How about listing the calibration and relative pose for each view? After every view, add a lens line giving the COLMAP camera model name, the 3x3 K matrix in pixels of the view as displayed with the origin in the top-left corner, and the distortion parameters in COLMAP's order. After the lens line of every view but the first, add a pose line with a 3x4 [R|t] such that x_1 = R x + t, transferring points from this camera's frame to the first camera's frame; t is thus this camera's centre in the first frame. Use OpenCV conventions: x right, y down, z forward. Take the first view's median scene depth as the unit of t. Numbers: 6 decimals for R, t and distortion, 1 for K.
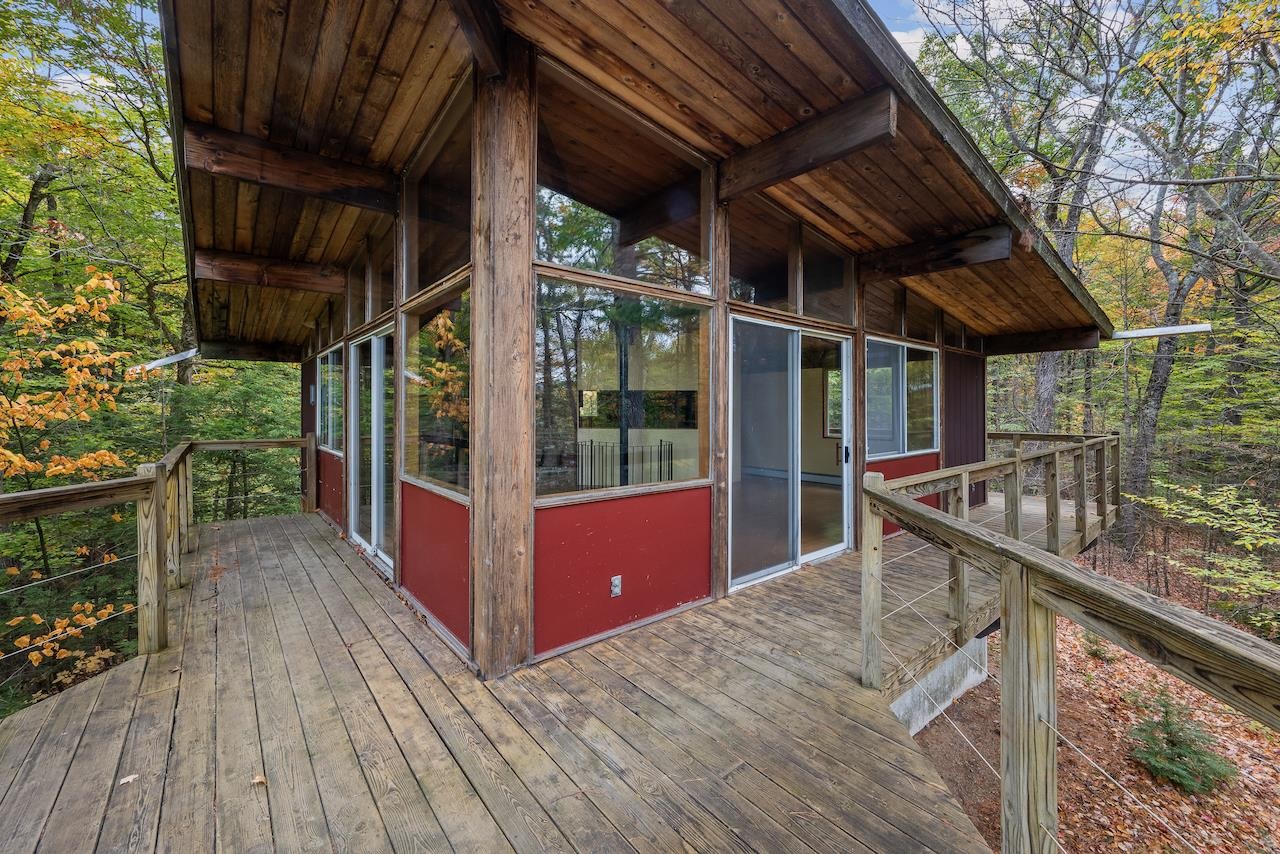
lens RADIAL K [[515.6, 0, 639.6], [0, 515.6, 405.0], [0, 0, 1]] dist [-0.001155, 0.000213]
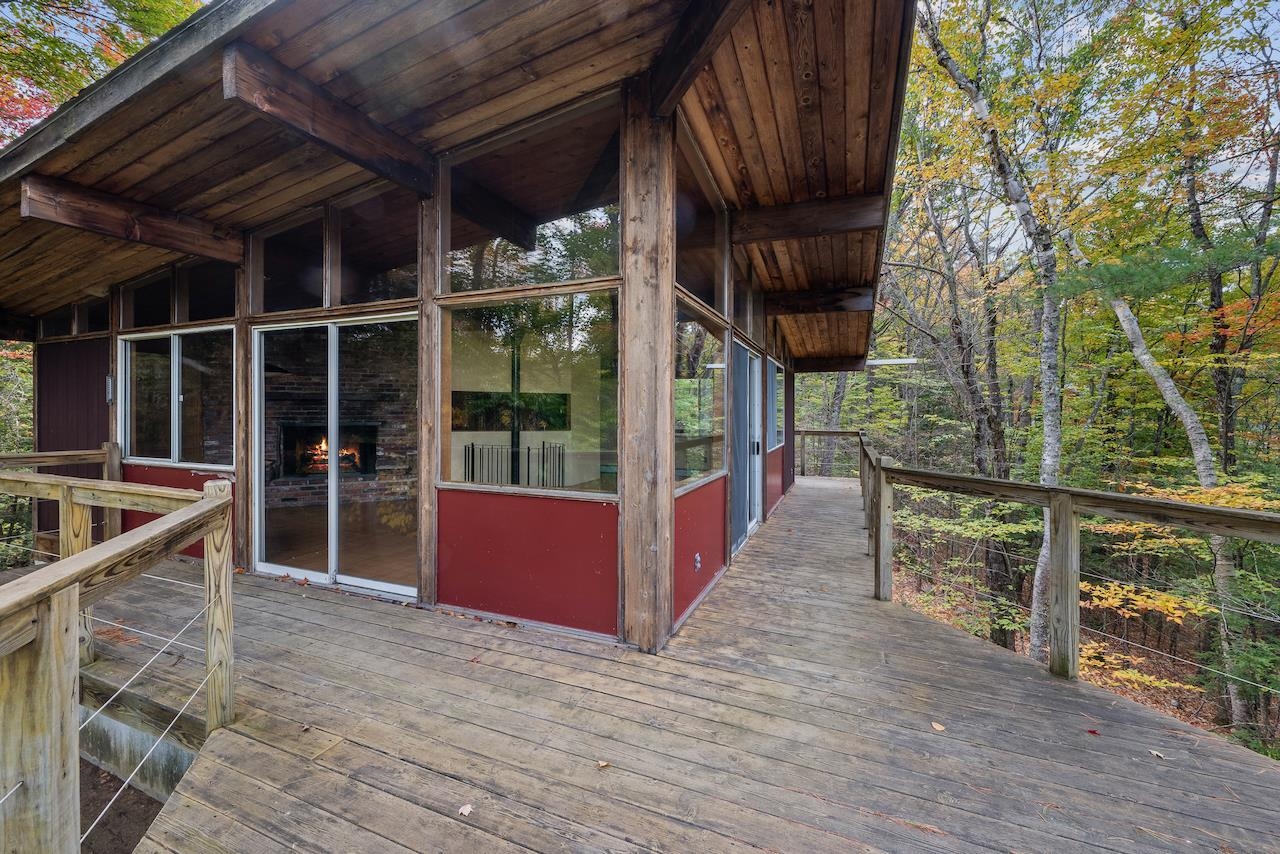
lens RADIAL K [[514.1, 0, 643.9], [0, 514.1, 411.0], [0, 0, 1]] dist [-0.000862, -0.000041]
pose [[0.880504, 0.005165, 0.474011, -0.736619], [-0.008682, 0.999949, 0.005231, -0.000507], [-0.473960, -0.008721, 0.880503, 0.024281]]
